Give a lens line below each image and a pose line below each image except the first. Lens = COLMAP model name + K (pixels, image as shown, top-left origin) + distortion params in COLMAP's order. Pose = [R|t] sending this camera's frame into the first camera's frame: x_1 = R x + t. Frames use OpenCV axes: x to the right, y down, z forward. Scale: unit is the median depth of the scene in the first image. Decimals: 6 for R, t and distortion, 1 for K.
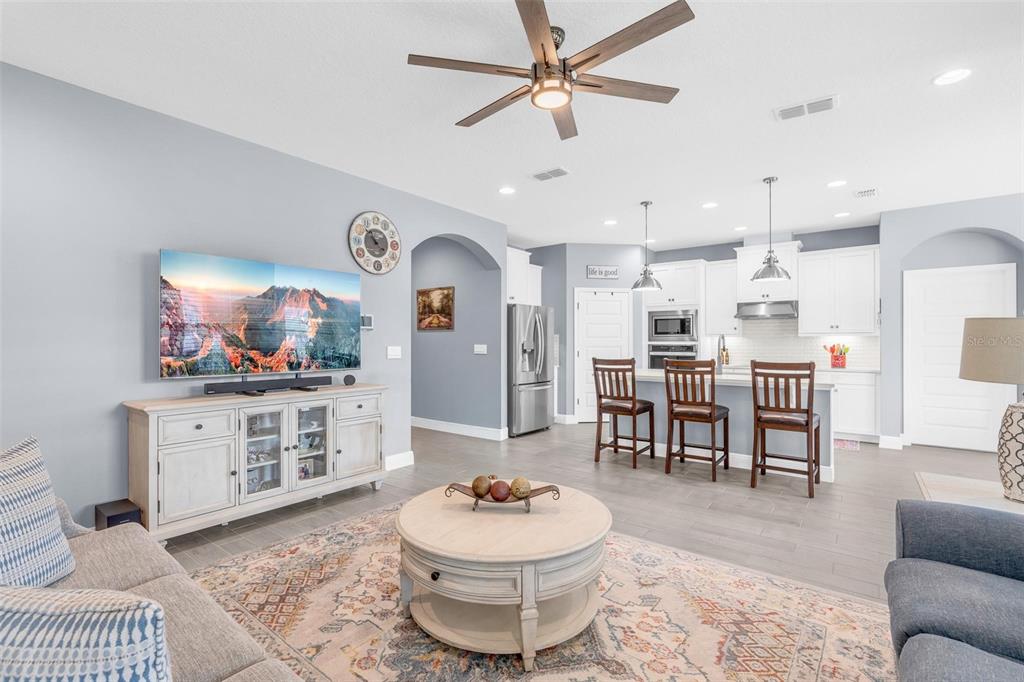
lens RADIAL K [[465.4, 0, 506.1], [0, 465.4, 343.0], [0, 0, 1]] dist [-0.011177, 0.003761]
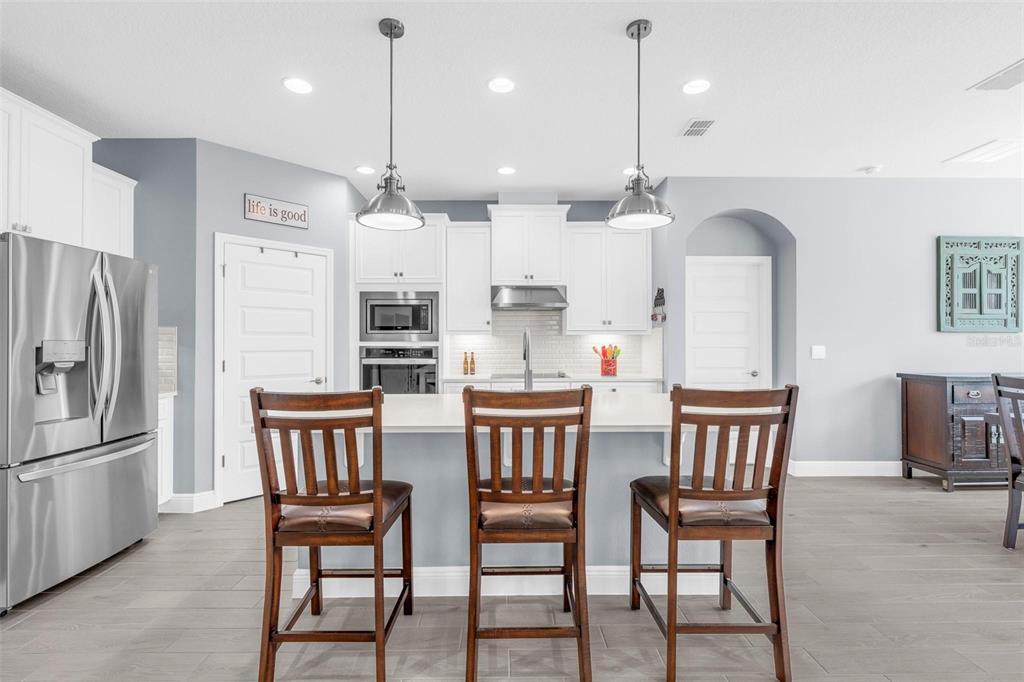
lens RADIAL K [[465.4, 0, 505.5], [0, 465.4, 339.5], [0, 0, 1]] dist [-0.011177, 0.003761]
pose [[0.783408, 0.003307, 0.621498, 0.097363], [0.002106, 0.999966, -0.007974, -0.001233], [-0.621504, 0.007556, 0.783375, 0.498878]]
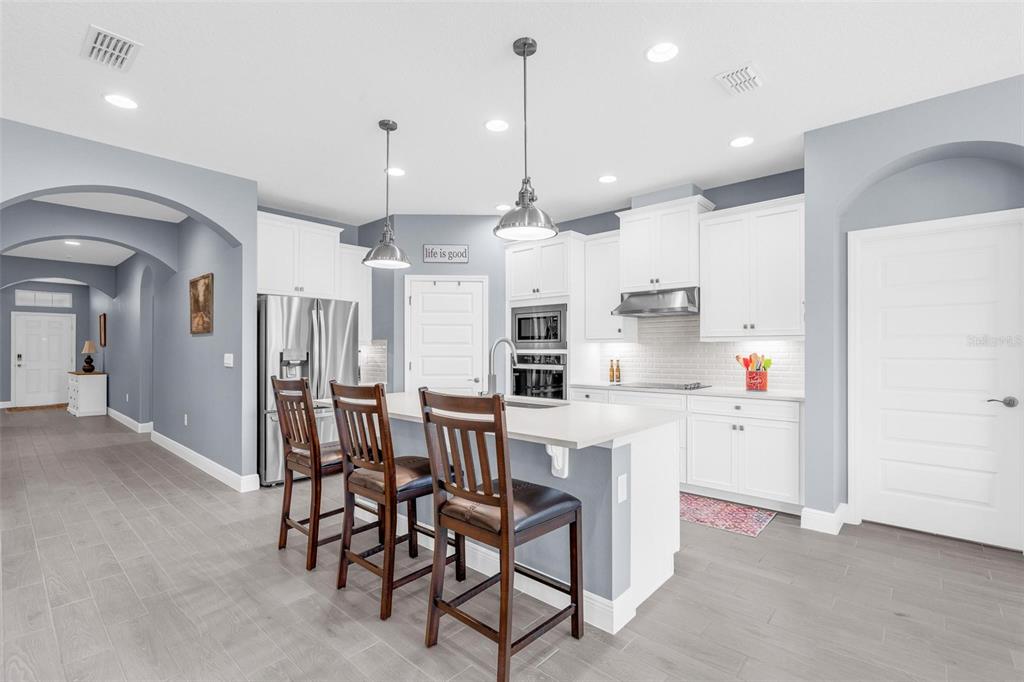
lens RADIAL K [[465.4, 0, 508.7], [0, 465.4, 351.6], [0, 0, 1]] dist [-0.011177, 0.003761]
pose [[0.997036, 0.000929, -0.076937, 0.428992], [-0.000744, 0.999997, 0.002427, -0.002041], [0.076939, -0.002363, 0.997033, 0.338348]]
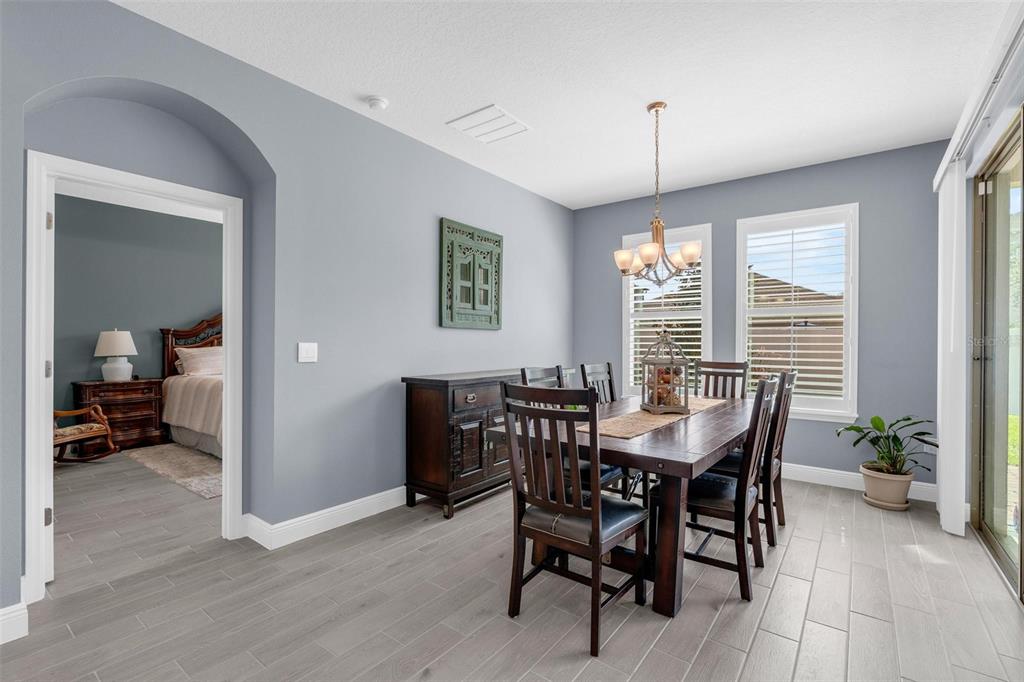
lens RADIAL K [[465.4, 0, 508.7], [0, 465.4, 339.4], [0, 0, 1]] dist [-0.011177, 0.003761]
pose [[-0.009623, 0.006818, 0.999930, 0.434560], [0.000072, 0.999977, -0.006818, 0.003332], [-0.999954, 0.000007, -0.009624, 0.555858]]
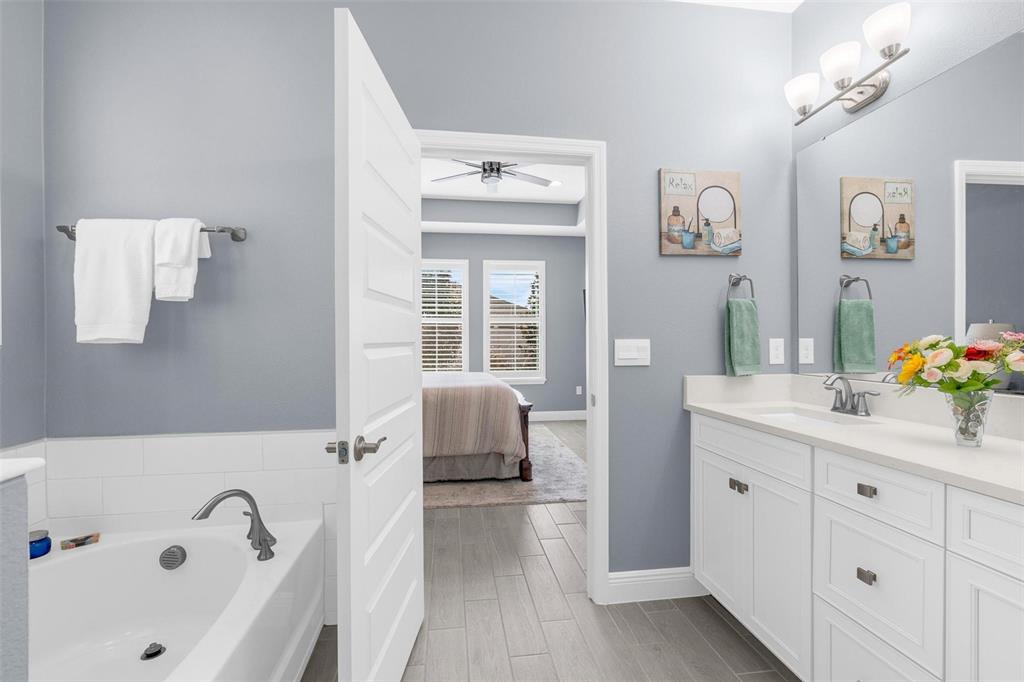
lens RADIAL K [[465.4, 0, 512.3], [0, 465.4, 341.3], [0, 0, 1]] dist [-0.011177, 0.003761]
pose [[-0.721292, 0.010591, 0.692550, 0.326130], [0.010075, 0.999938, -0.004799, 0.013779], [-0.692557, 0.003515, -0.721354, 0.957201]]
